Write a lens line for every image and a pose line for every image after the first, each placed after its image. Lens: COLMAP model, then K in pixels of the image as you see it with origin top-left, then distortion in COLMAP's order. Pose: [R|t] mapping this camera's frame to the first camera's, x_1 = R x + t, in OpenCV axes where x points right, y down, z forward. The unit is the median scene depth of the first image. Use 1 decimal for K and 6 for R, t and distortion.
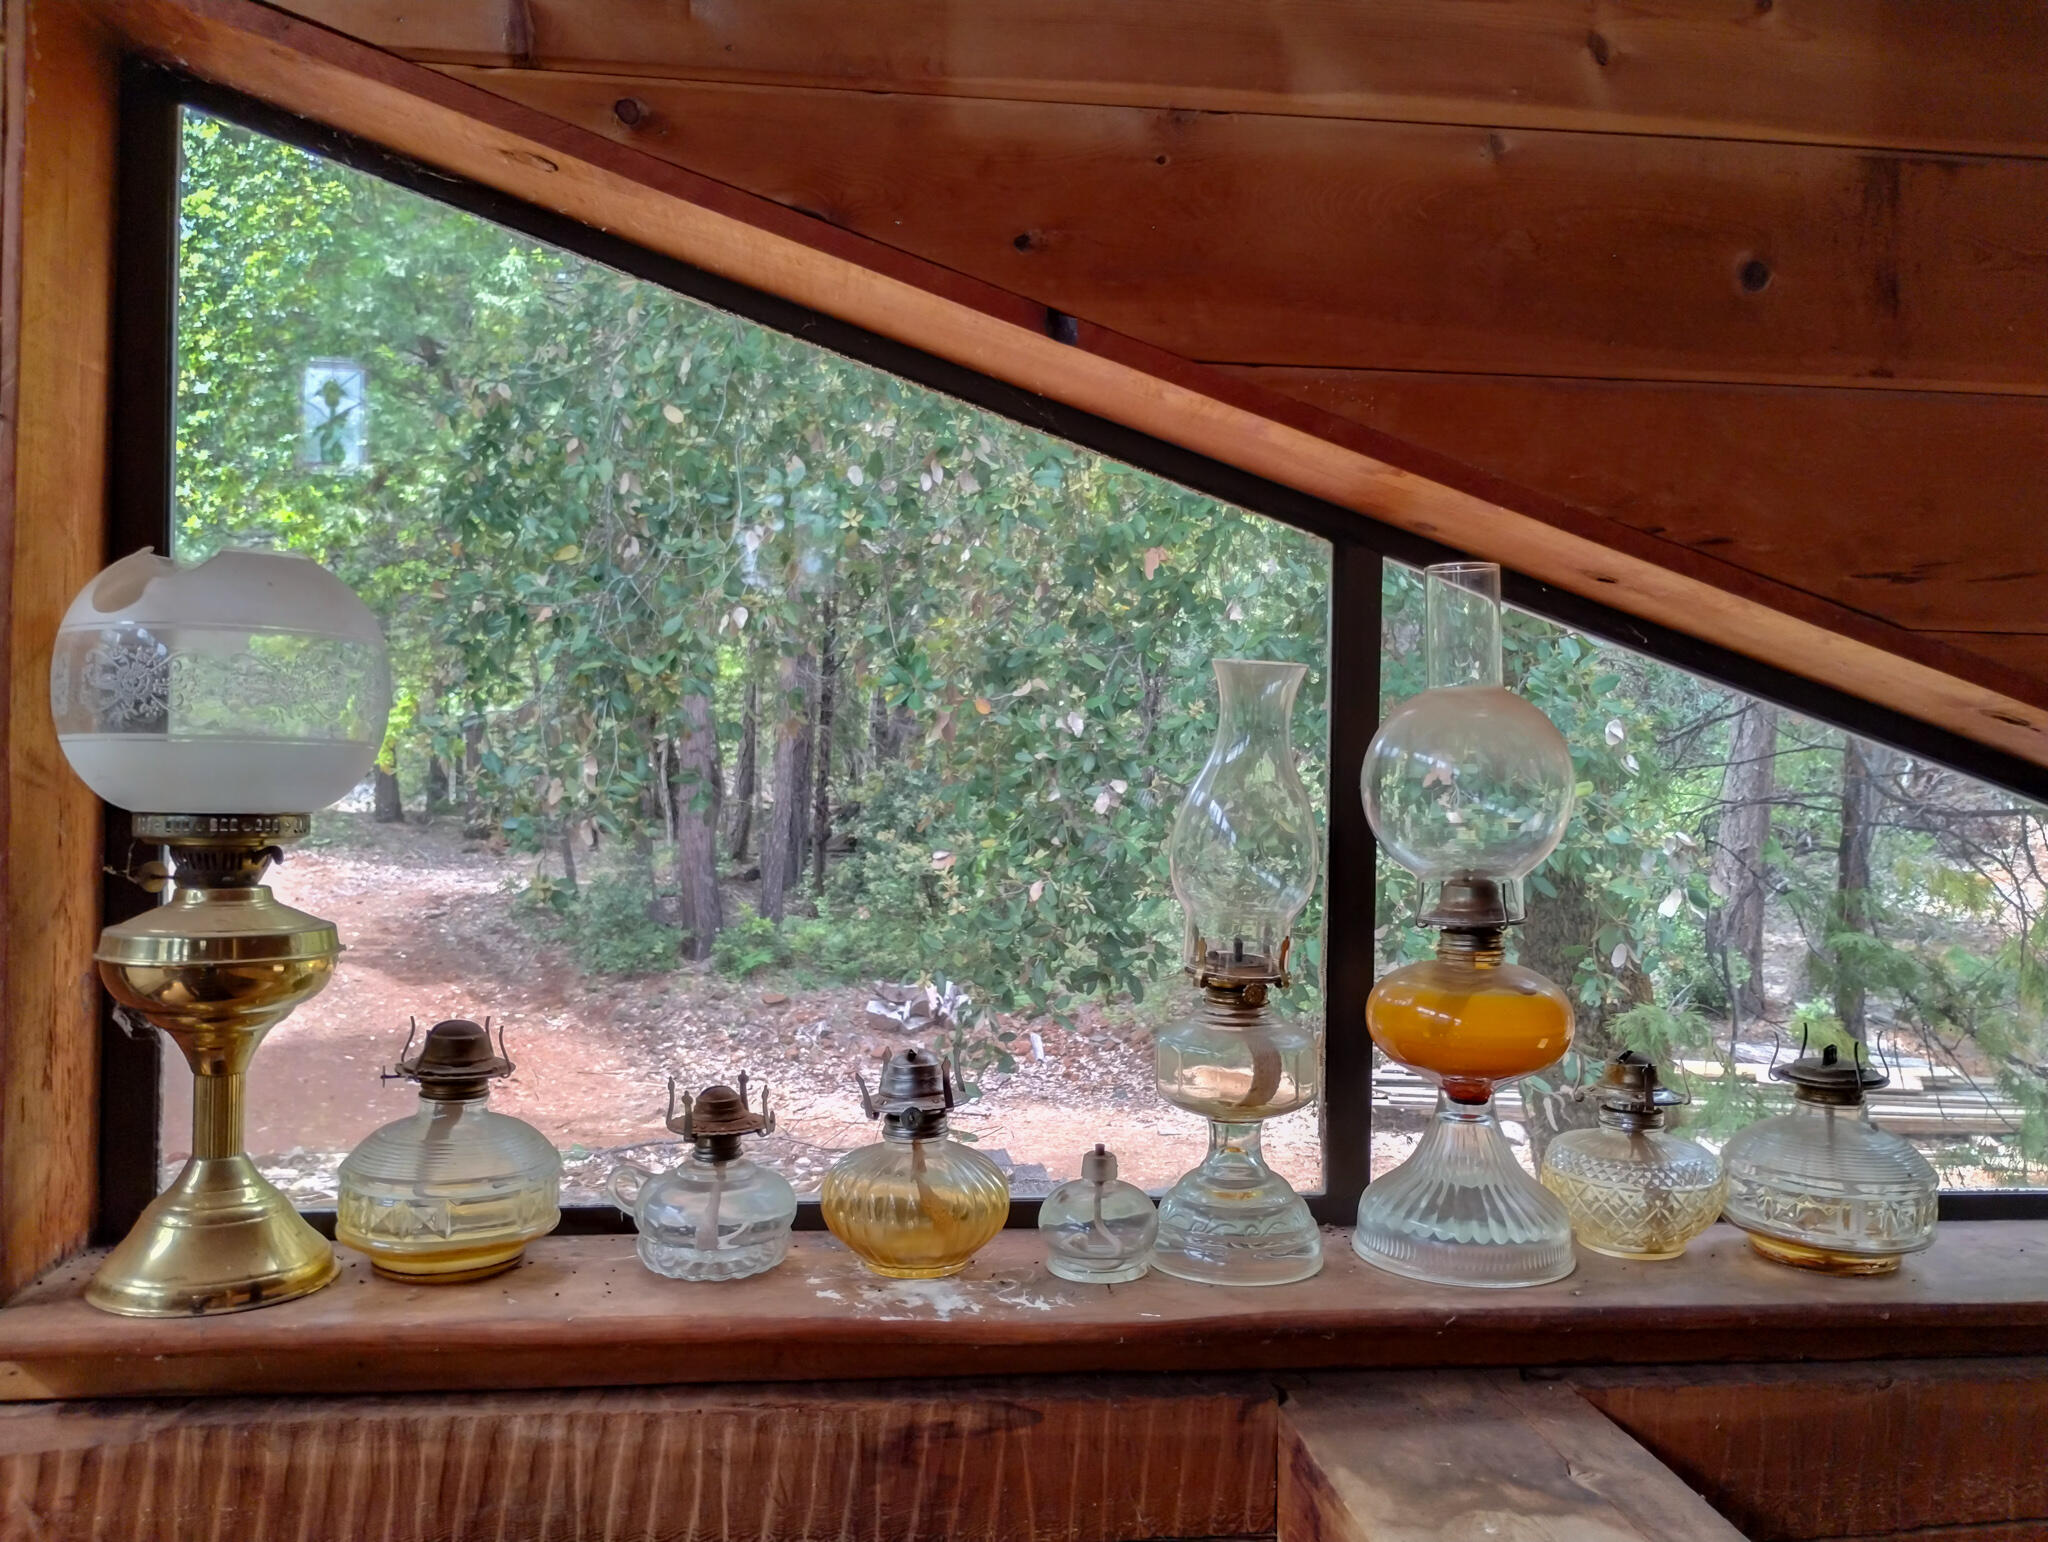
lens RADIAL K [[1703.4, 0, 1027.3], [0, 1703.4, 764.6], [0, 0, 1]] dist [0.051669, 0.005620]
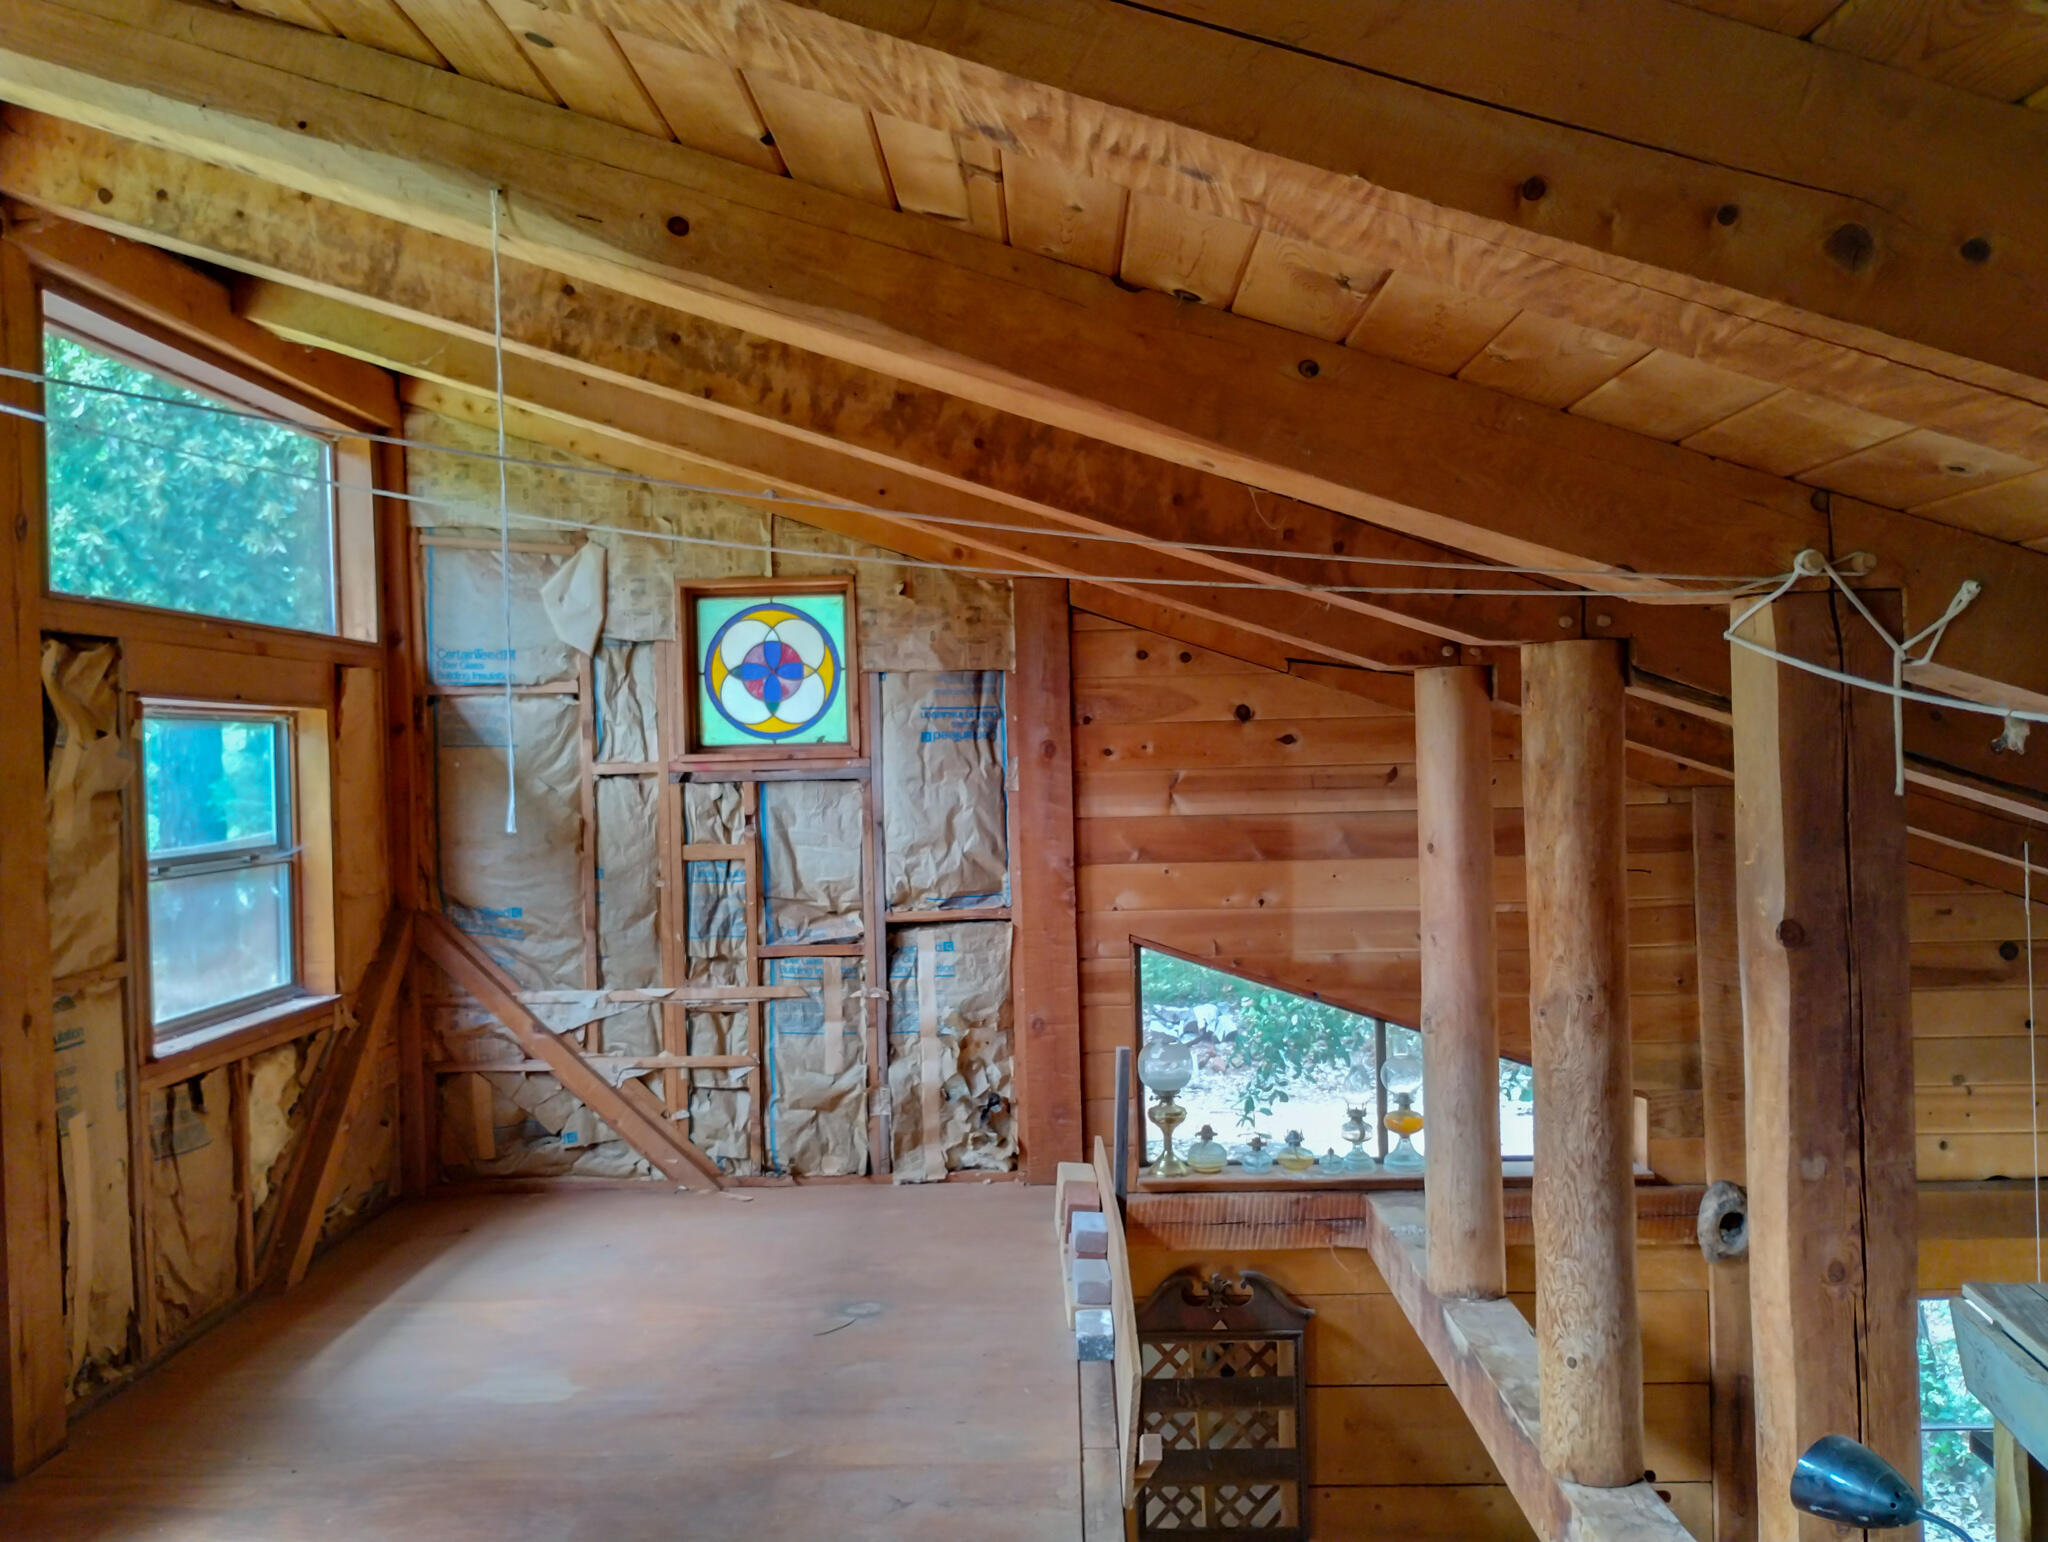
lens RADIAL K [[1703.4, 0, 1019.3], [0, 1703.4, 775.7], [0, 0, 1]] dist [0.051669, 0.005620]
pose [[0.990081, -0.041915, -0.134101, -0.151520], [0.044192, 0.998924, 0.014053, -1.036880], [0.133367, -0.019840, 0.990868, -4.315295]]
